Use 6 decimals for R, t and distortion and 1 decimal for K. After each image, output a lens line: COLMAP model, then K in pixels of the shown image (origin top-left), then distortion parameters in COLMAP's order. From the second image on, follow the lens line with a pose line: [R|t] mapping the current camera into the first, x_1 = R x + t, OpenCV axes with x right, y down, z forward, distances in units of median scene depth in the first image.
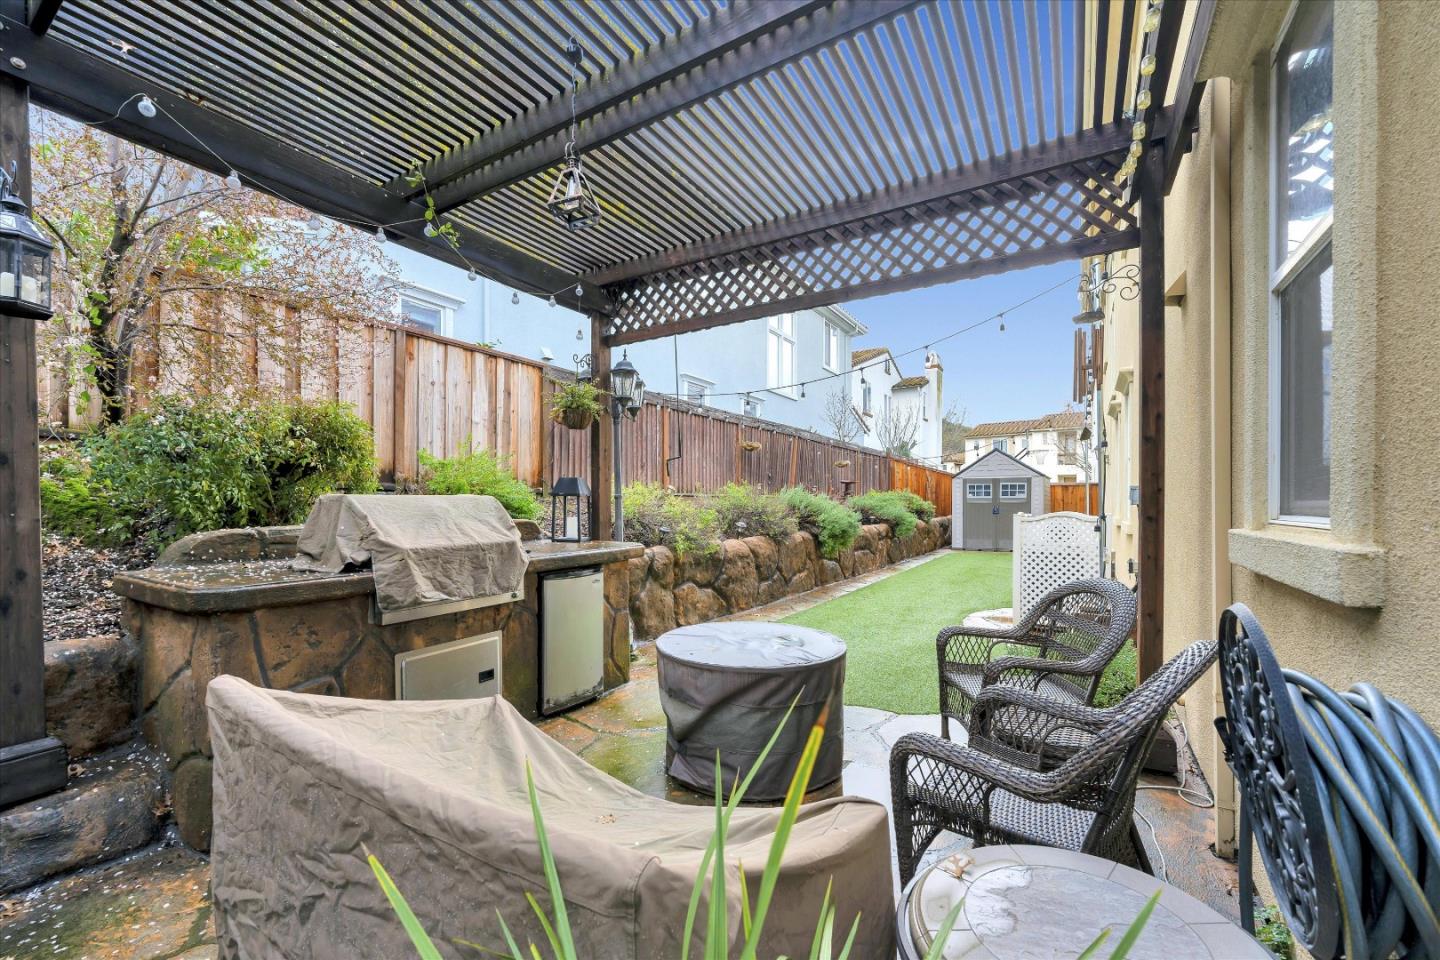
lens RADIAL K [[585.5, 0, 723.2], [0, 585.5, 483.1], [0, 0, 1]] dist [-0.002113, 0.000076]
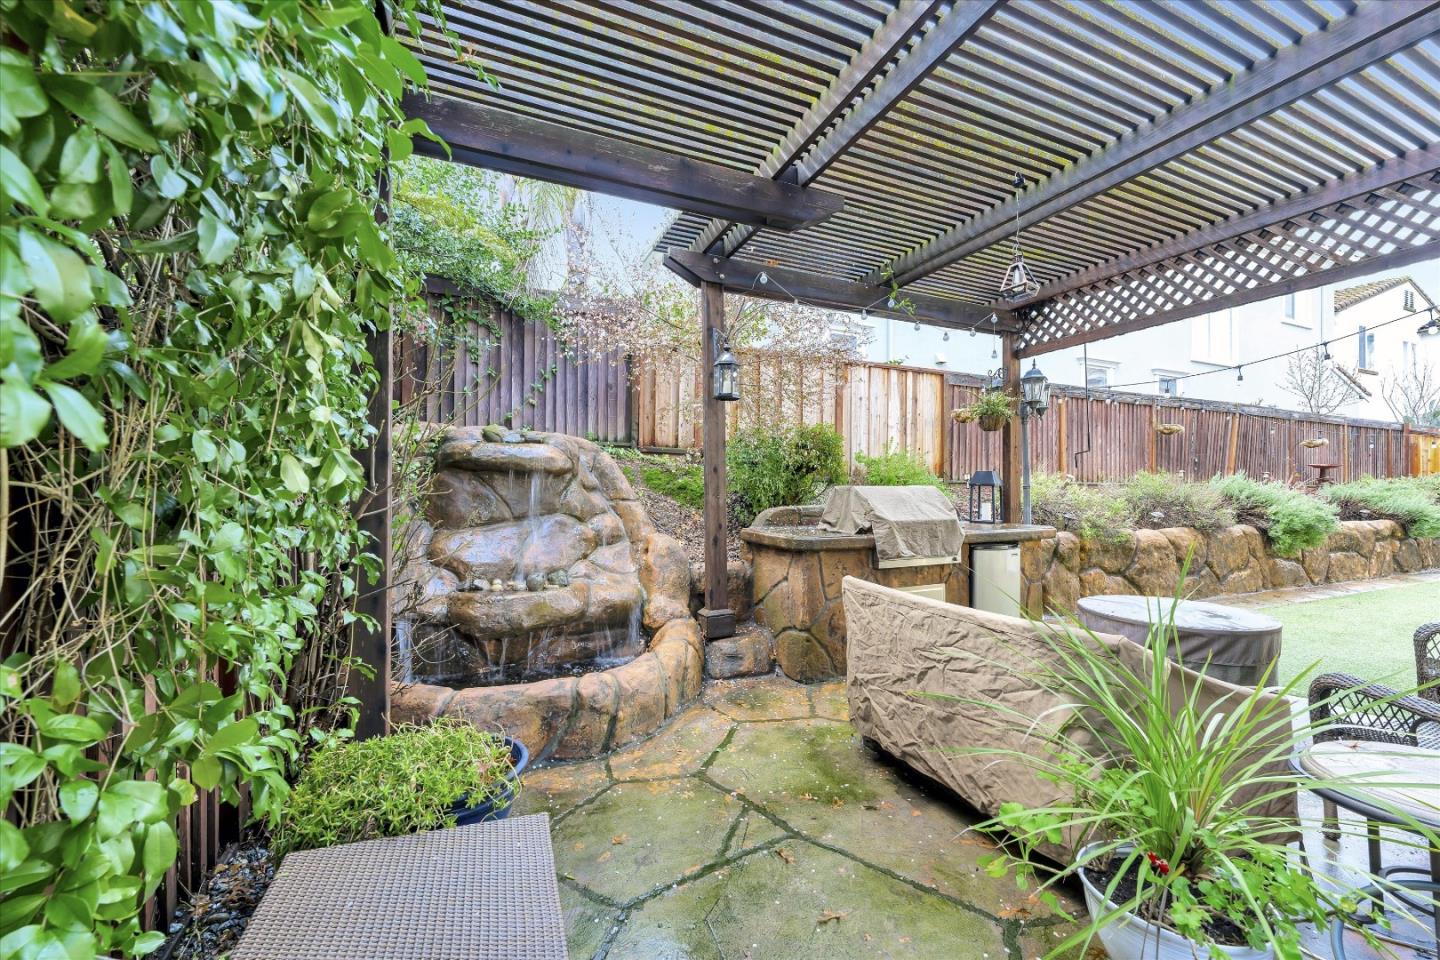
lens RADIAL K [[585.5, 0, 723.2], [0, 585.5, 483.1], [0, 0, 1]] dist [-0.002113, 0.000076]
pose [[0.823423, -0.004454, -0.567410, -0.018414], [0.015832, 0.999760, 0.015127, -0.010846], [0.567207, -0.021439, 0.823296, -0.315472]]
